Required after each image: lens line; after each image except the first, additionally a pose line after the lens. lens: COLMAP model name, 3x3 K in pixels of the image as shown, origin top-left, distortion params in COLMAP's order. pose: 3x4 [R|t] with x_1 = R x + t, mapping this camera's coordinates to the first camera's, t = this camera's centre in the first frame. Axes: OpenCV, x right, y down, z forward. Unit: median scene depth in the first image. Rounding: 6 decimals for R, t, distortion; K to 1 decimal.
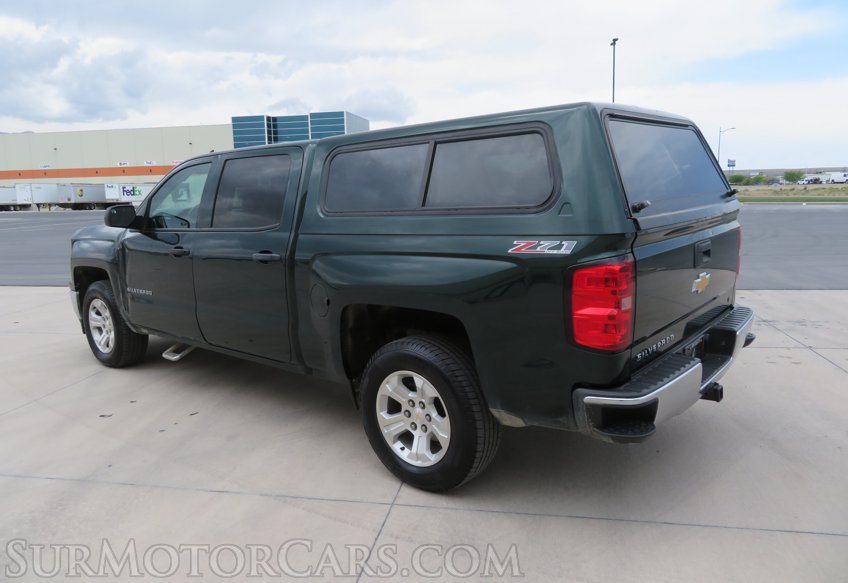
lens RADIAL K [[623.4, 0, 424.0], [0, 623.4, 291.5], [0, 0, 1]] dist [0.004447, -0.000313]
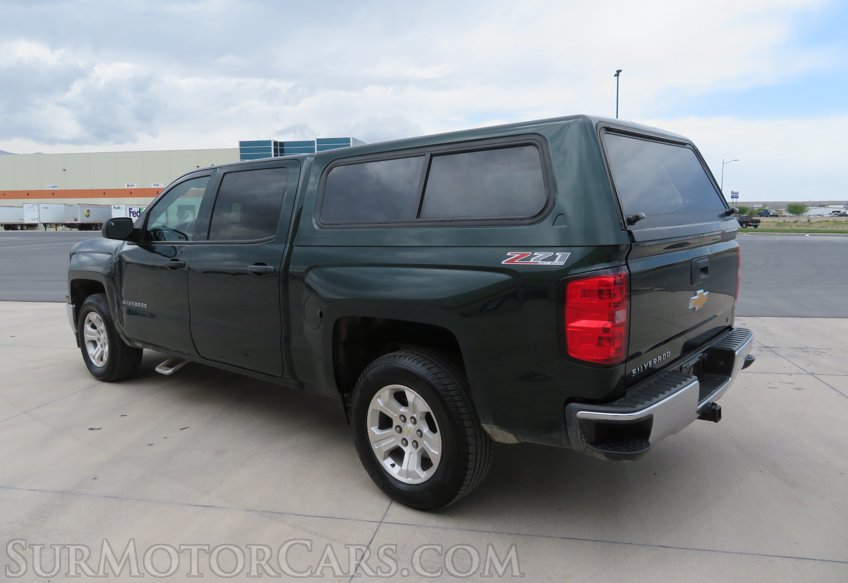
lens RADIAL K [[623.4, 0, 424.0], [0, 623.4, 291.5], [0, 0, 1]] dist [0.004447, -0.000313]
pose [[0.999834, 0.017361, -0.005508, 0.014463], [-0.017578, 0.998954, -0.042210, 0.019674], [0.004770, 0.042299, 0.999094, 0.012053]]
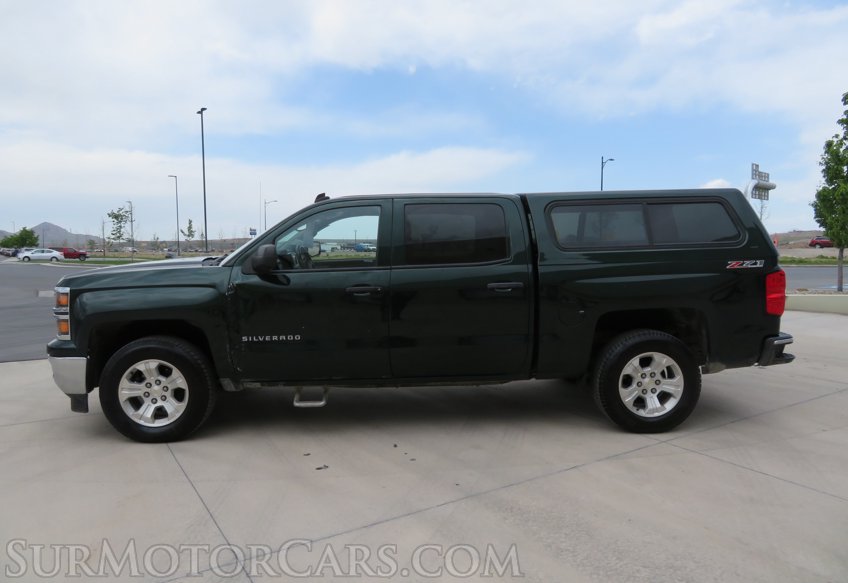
lens RADIAL K [[623.4, 0, 424.0], [0, 623.4, 291.5], [0, 0, 1]] dist [0.004447, -0.000313]
pose [[0.719337, -0.033950, 0.693831, -1.343778], [0.104889, 0.992662, -0.060172, 0.014667], [-0.686696, 0.116060, 0.717620, 0.261493]]
